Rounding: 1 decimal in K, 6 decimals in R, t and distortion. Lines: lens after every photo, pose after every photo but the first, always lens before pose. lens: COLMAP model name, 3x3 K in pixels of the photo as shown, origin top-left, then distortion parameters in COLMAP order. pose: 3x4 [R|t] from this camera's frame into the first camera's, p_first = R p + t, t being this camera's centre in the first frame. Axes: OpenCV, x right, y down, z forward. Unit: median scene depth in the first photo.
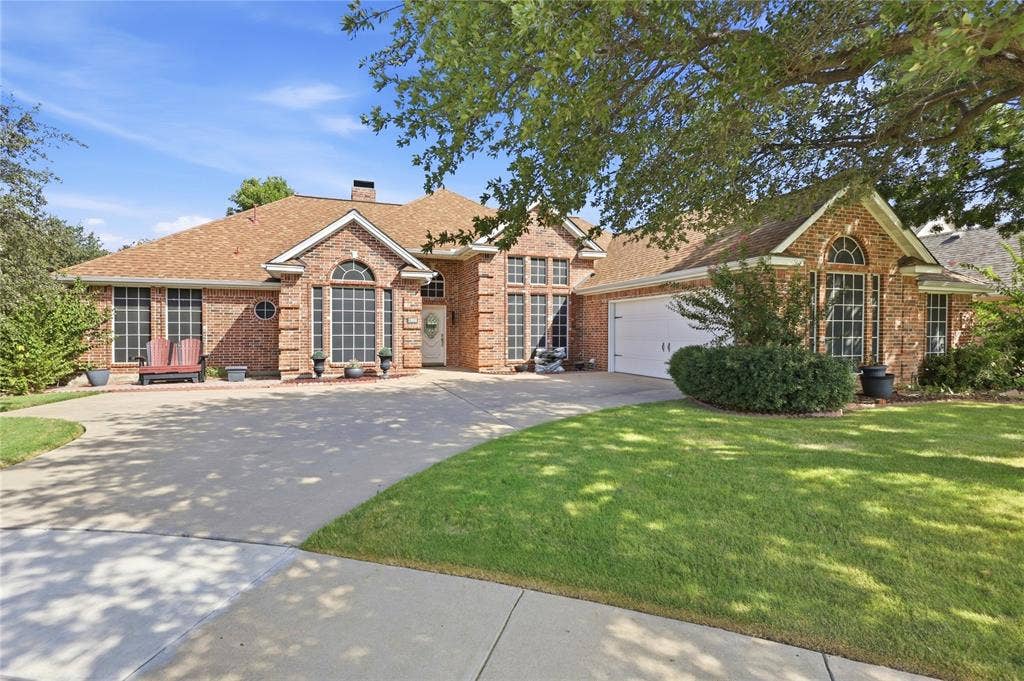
lens RADIAL K [[478.0, 0, 515.8], [0, 478.0, 337.3], [0, 0, 1]] dist [-0.000162, 0.000503]
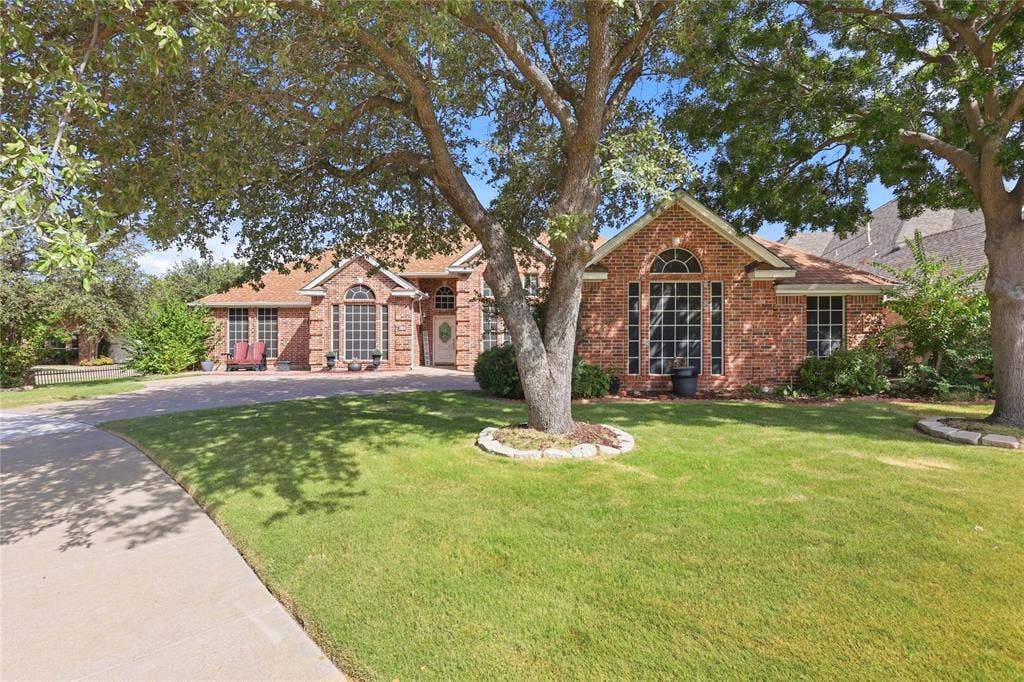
lens RADIAL K [[478.0, 0, 510.4], [0, 478.0, 341.4], [0, 0, 1]] dist [-0.000162, 0.000503]
pose [[0.935733, -0.000023, -0.352708, 0.543973], [-0.001941, 0.999985, -0.005214, 0.006342], [0.352703, 0.005563, 0.935719, -0.116511]]
